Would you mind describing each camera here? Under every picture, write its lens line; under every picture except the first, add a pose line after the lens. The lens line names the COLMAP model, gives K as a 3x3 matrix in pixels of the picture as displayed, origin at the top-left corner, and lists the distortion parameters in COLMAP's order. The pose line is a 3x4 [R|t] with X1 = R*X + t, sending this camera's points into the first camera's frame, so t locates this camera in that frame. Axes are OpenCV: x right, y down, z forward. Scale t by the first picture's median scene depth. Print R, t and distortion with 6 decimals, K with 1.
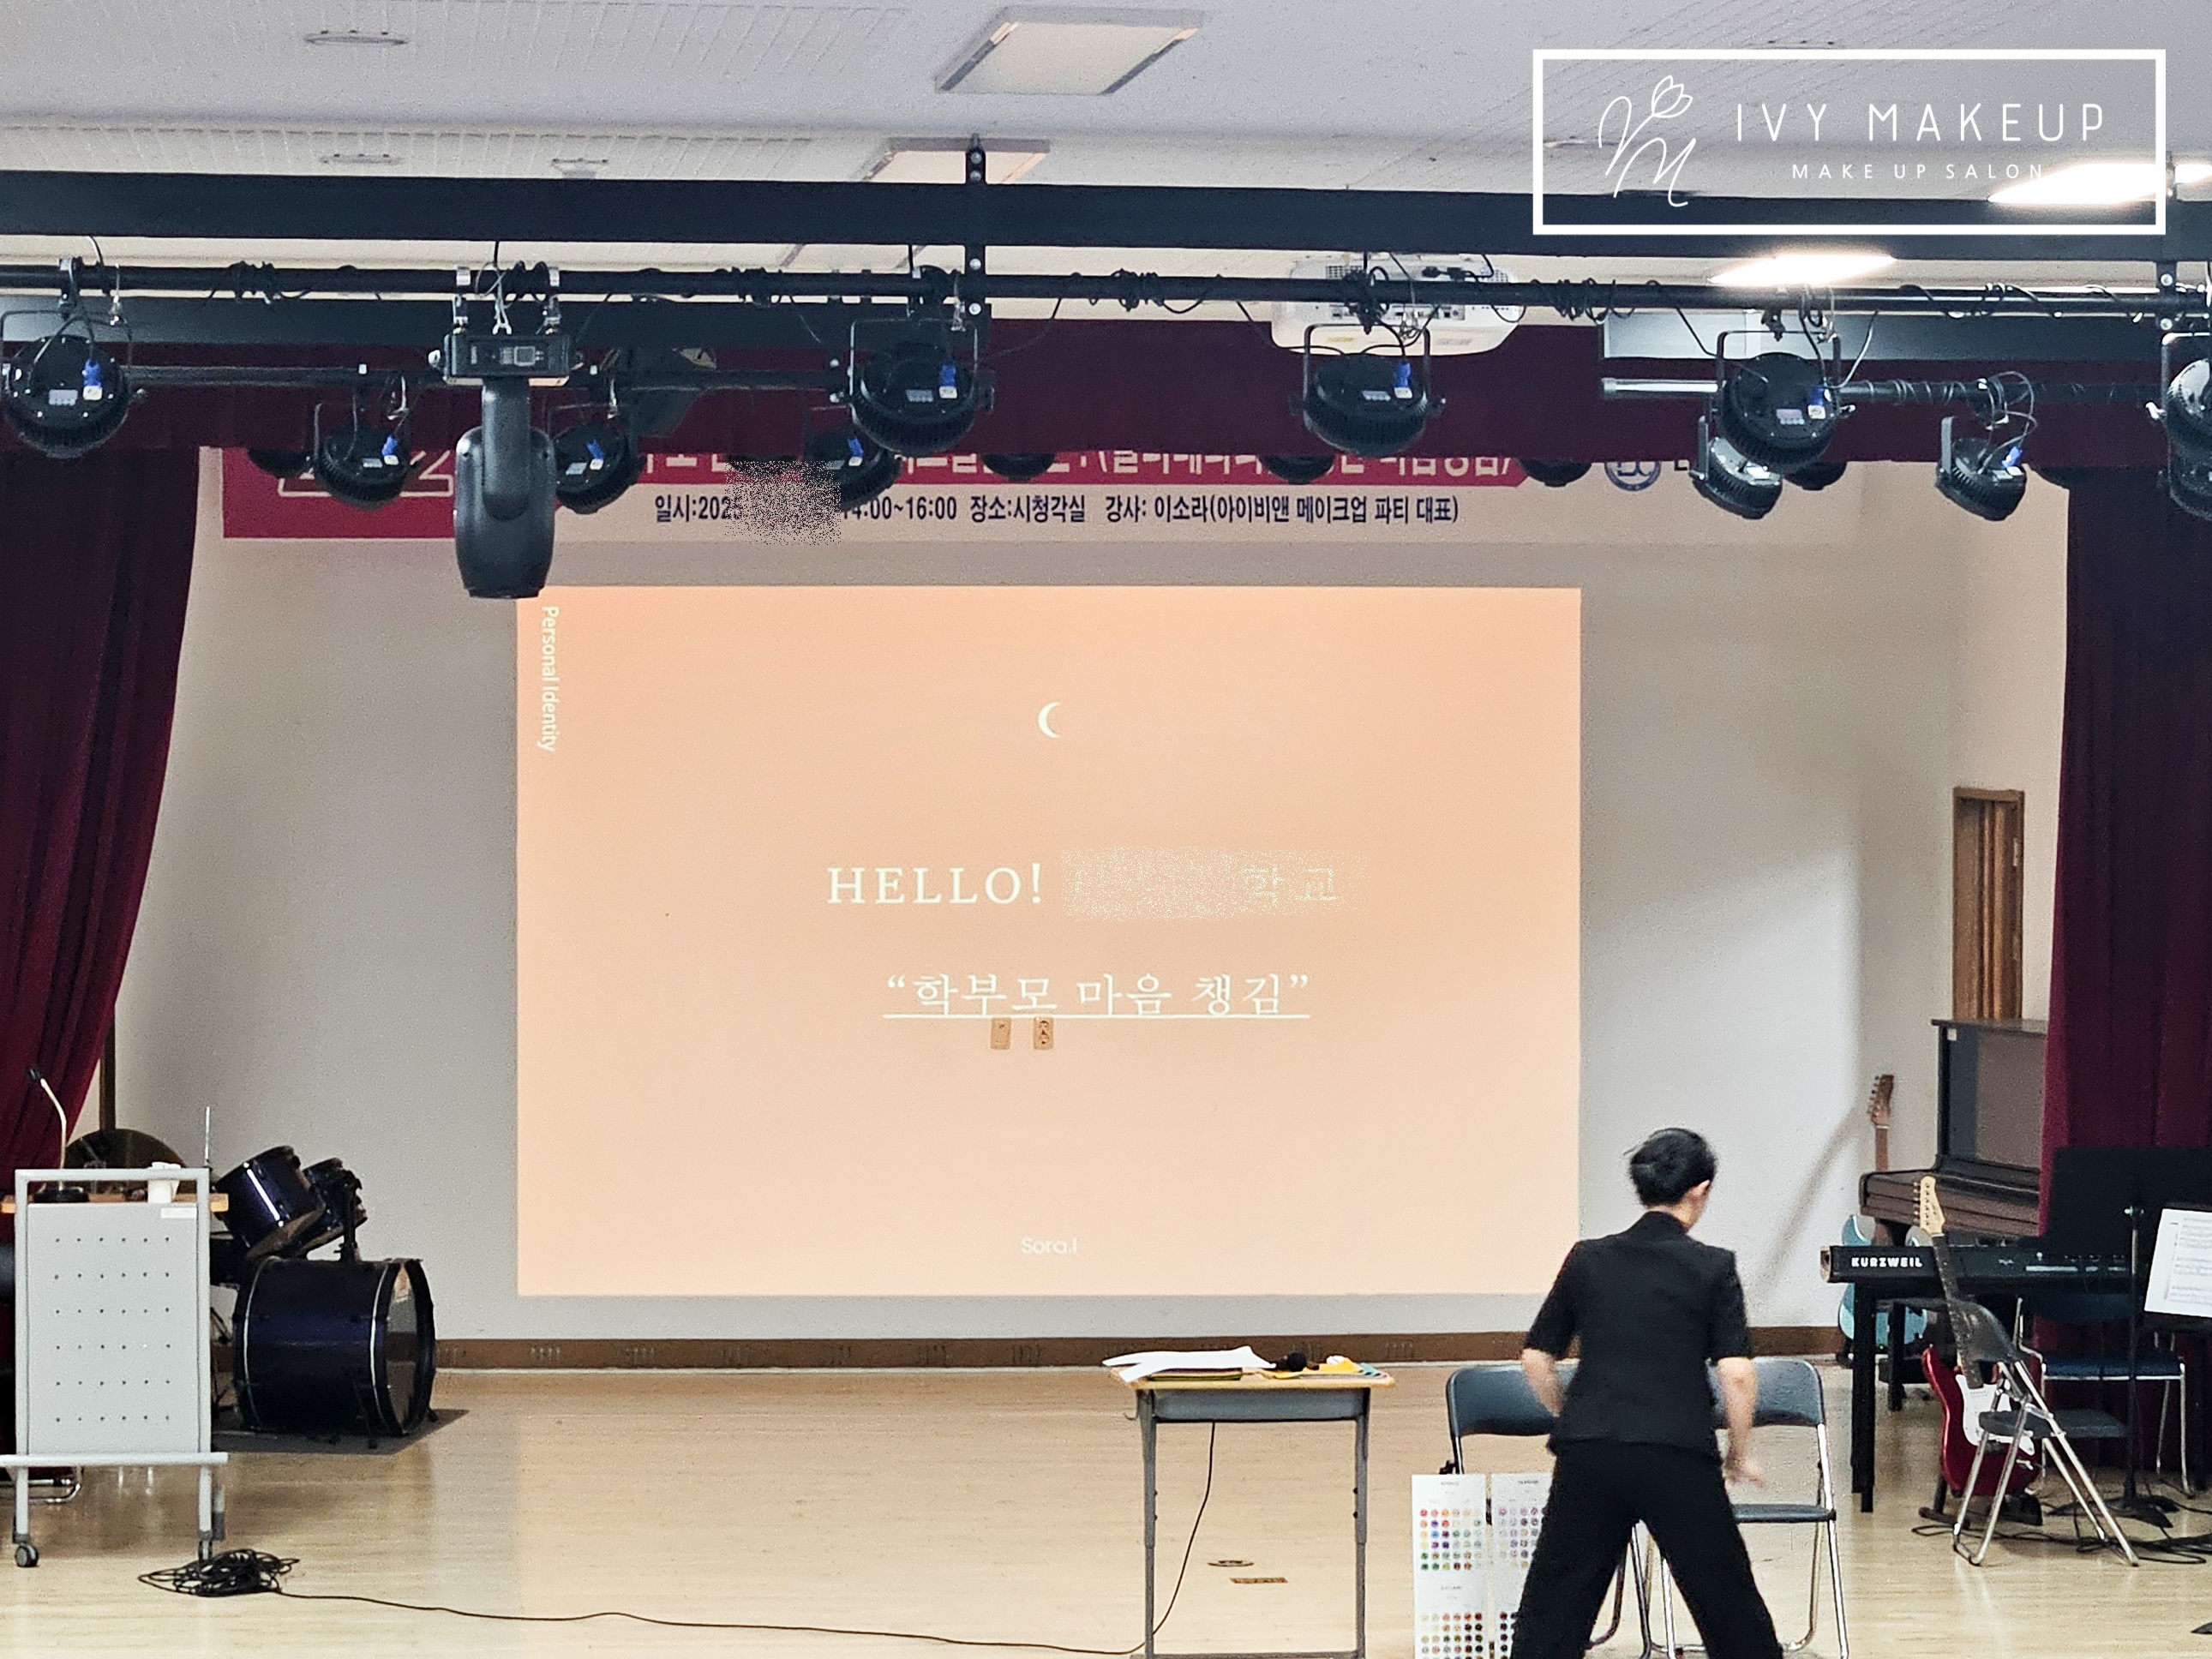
lens RADIAL K [[6492.9, 0, 1112.3], [0, 6492.9, 849.8], [0, 0, 1]] dist [-0.309028, 0.000000]
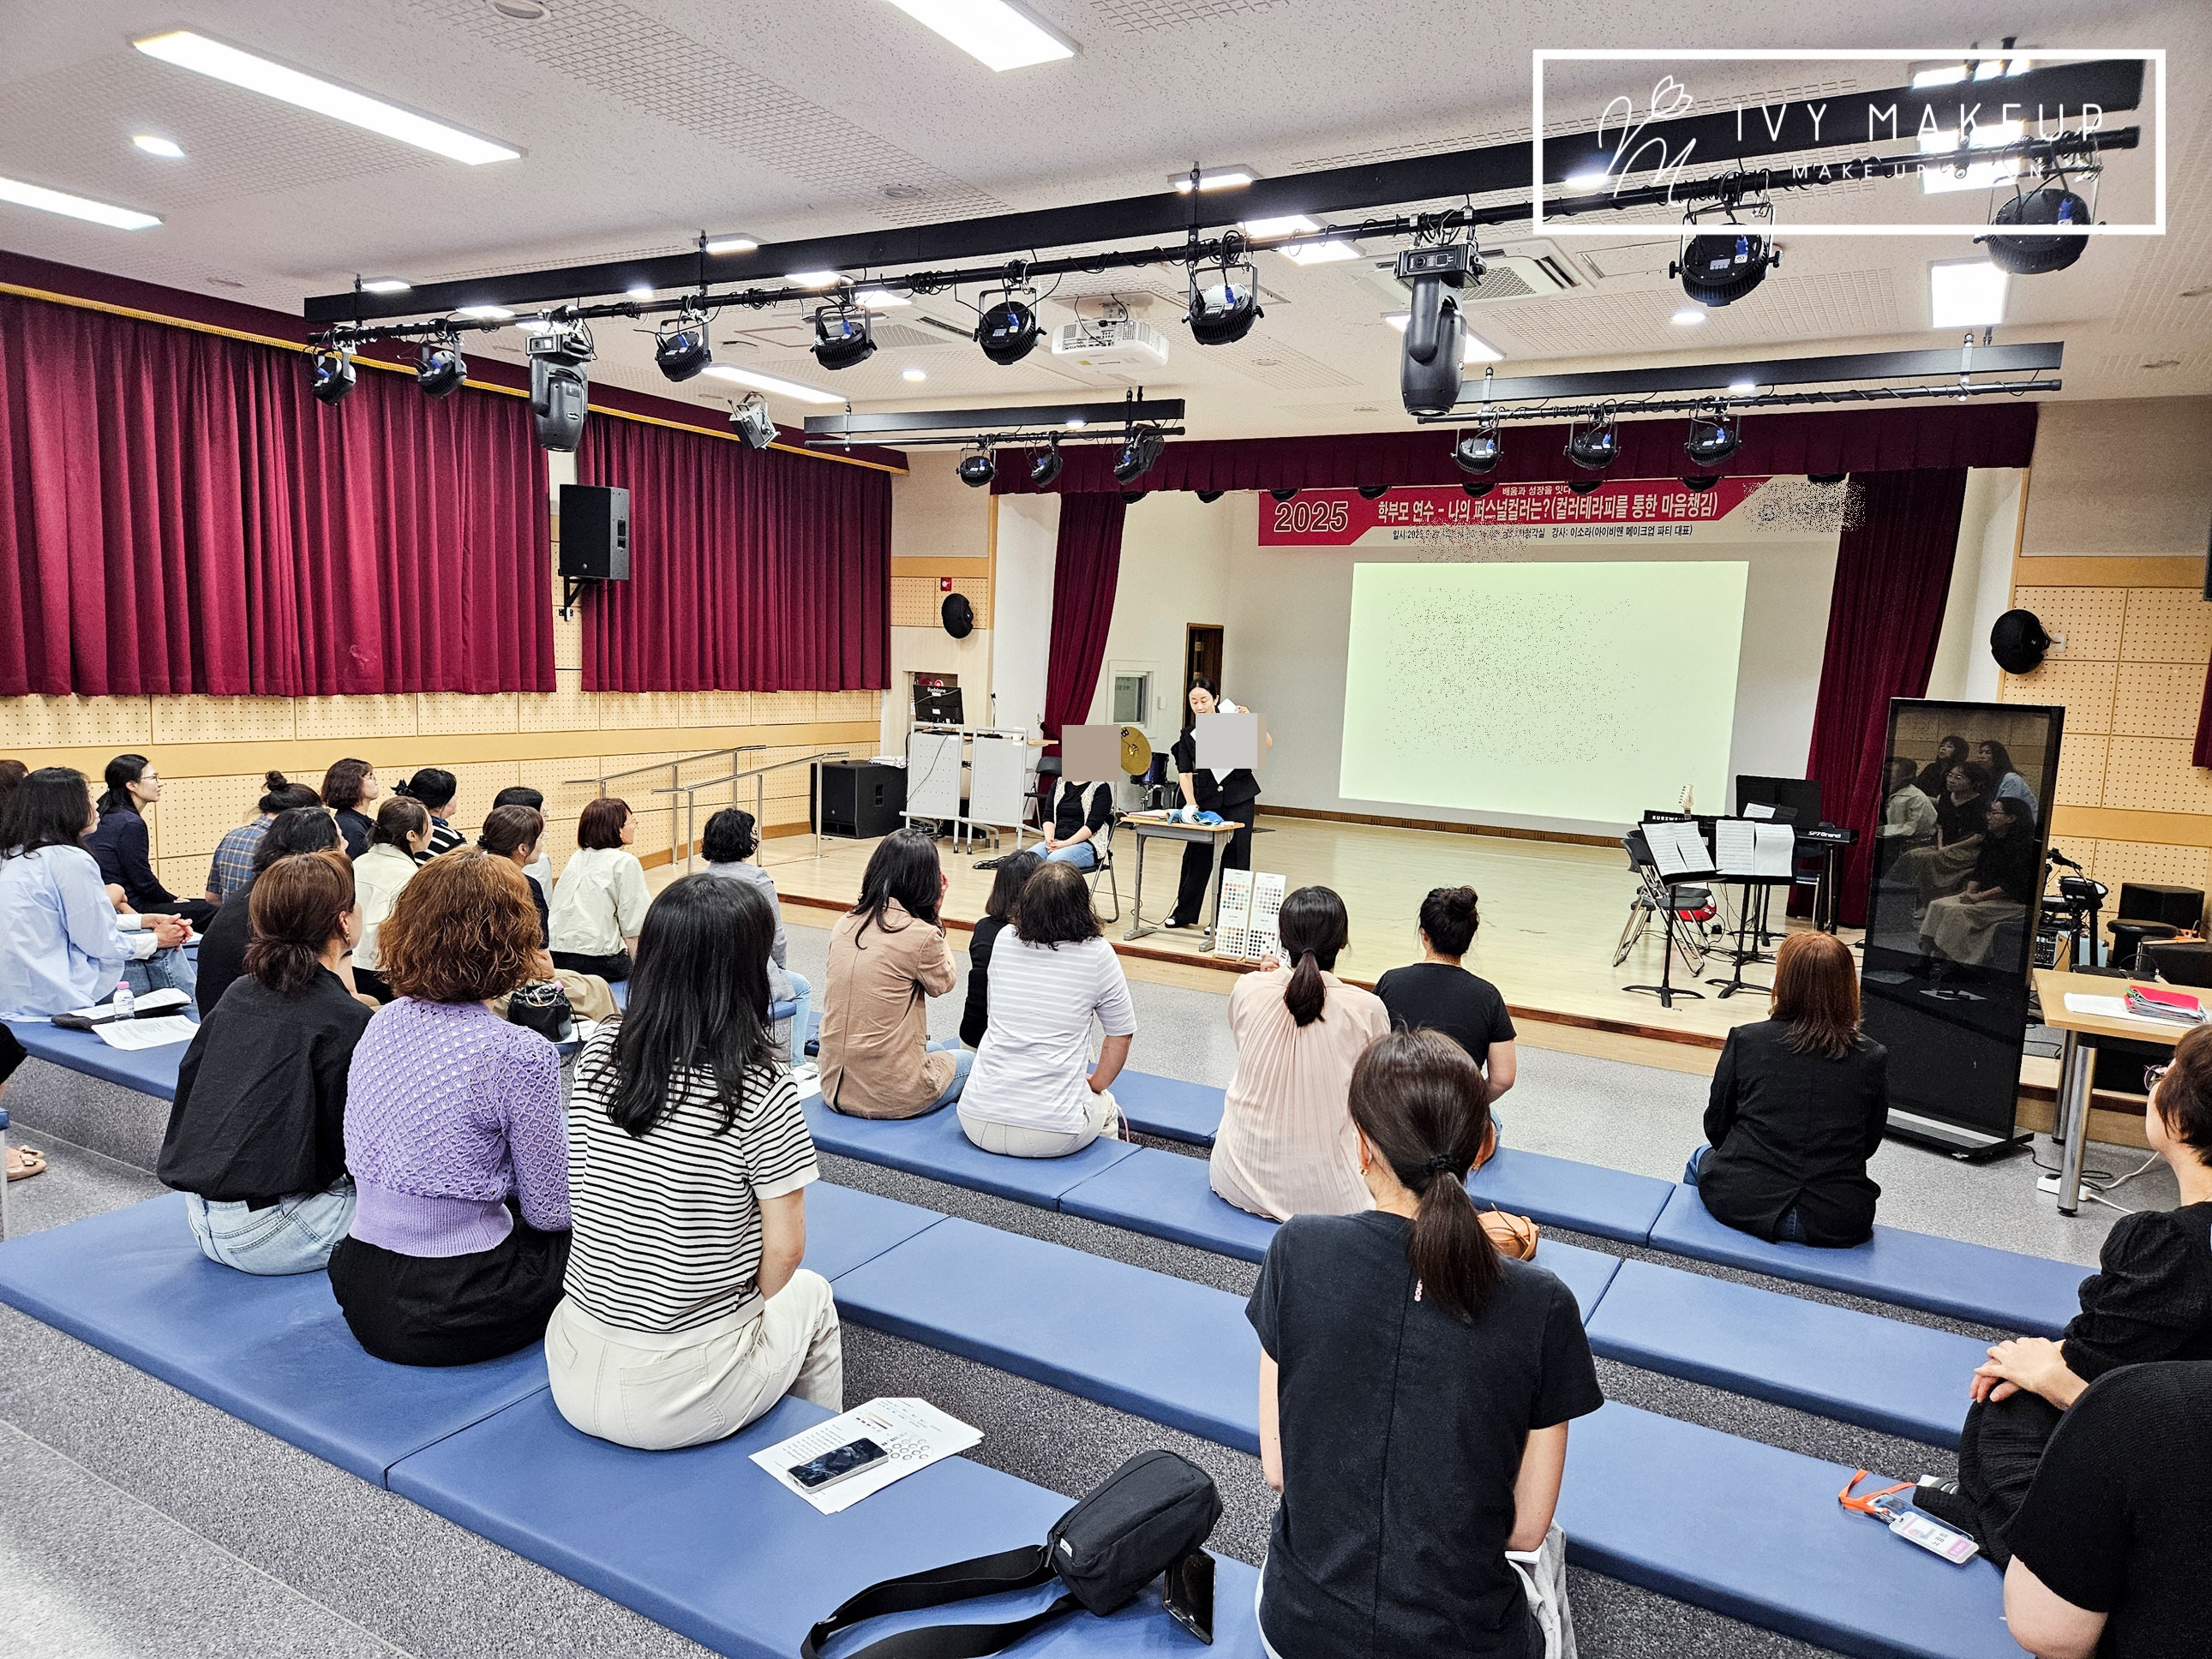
lens RADIAL K [[1483.5, 0, 1062.9], [0, 1483.5, 861.6], [0, 0, 1]] dist [0.066827, -0.010161]
pose [[0.801523, 0.113140, -0.587162, 0.279662], [-0.050750, 0.991265, 0.121728, 0.024637], [0.595806, -0.067770, 0.800264, 0.438550]]
